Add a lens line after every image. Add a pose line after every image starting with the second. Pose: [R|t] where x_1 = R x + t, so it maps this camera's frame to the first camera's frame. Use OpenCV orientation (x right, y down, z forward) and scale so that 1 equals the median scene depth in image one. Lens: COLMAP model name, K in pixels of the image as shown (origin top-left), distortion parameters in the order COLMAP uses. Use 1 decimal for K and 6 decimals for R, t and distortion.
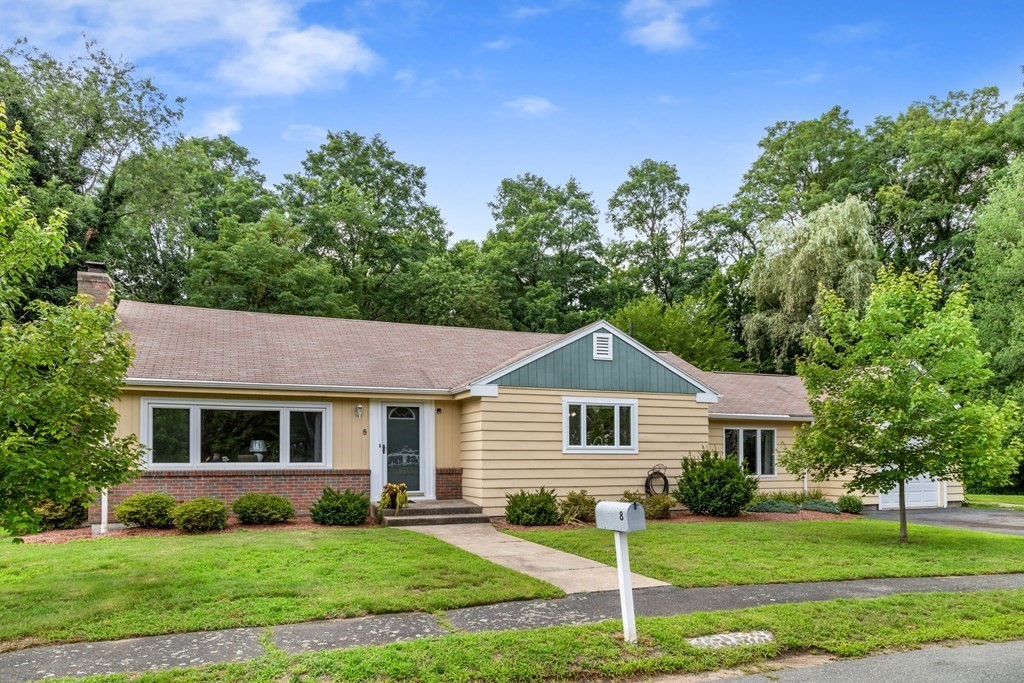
lens RADIAL K [[703.4, 0, 512.0], [0, 703.4, 341.5], [0, 0, 1]] dist [-0.002181, 0.006360]
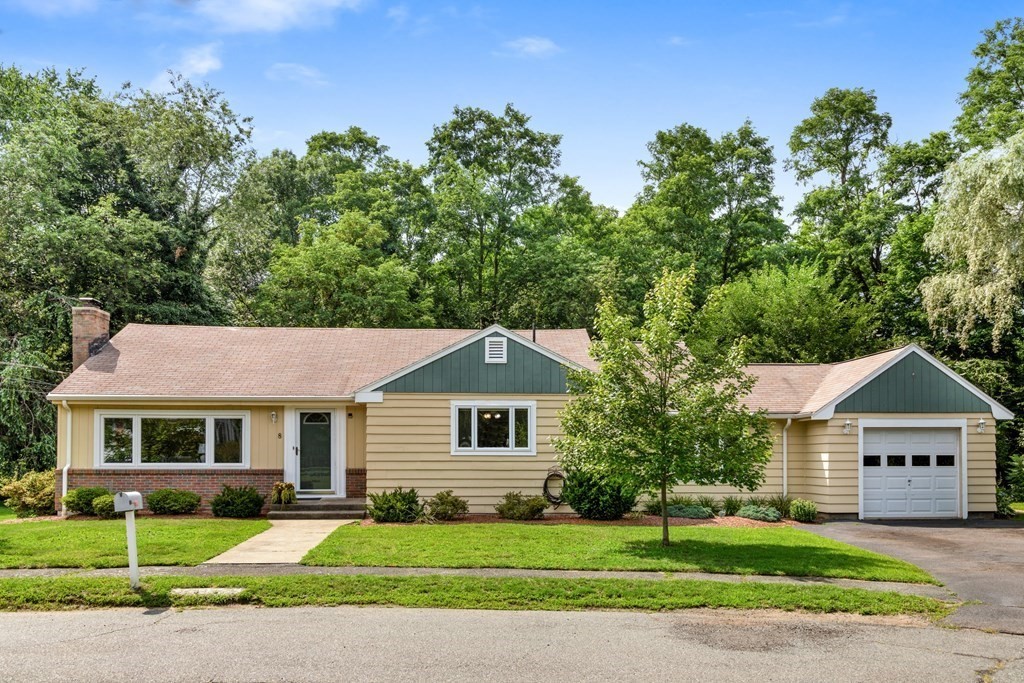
lens RADIAL K [[841.8, 0, 511.8], [0, 841.8, 299.4], [0, 0, 1]] dist [-0.003024, -0.010070]
pose [[0.949871, -0.055630, -0.307654, 0.549501], [0.049554, 0.998392, -0.027531, -0.032913], [0.308690, 0.010905, 0.951100, -0.162767]]
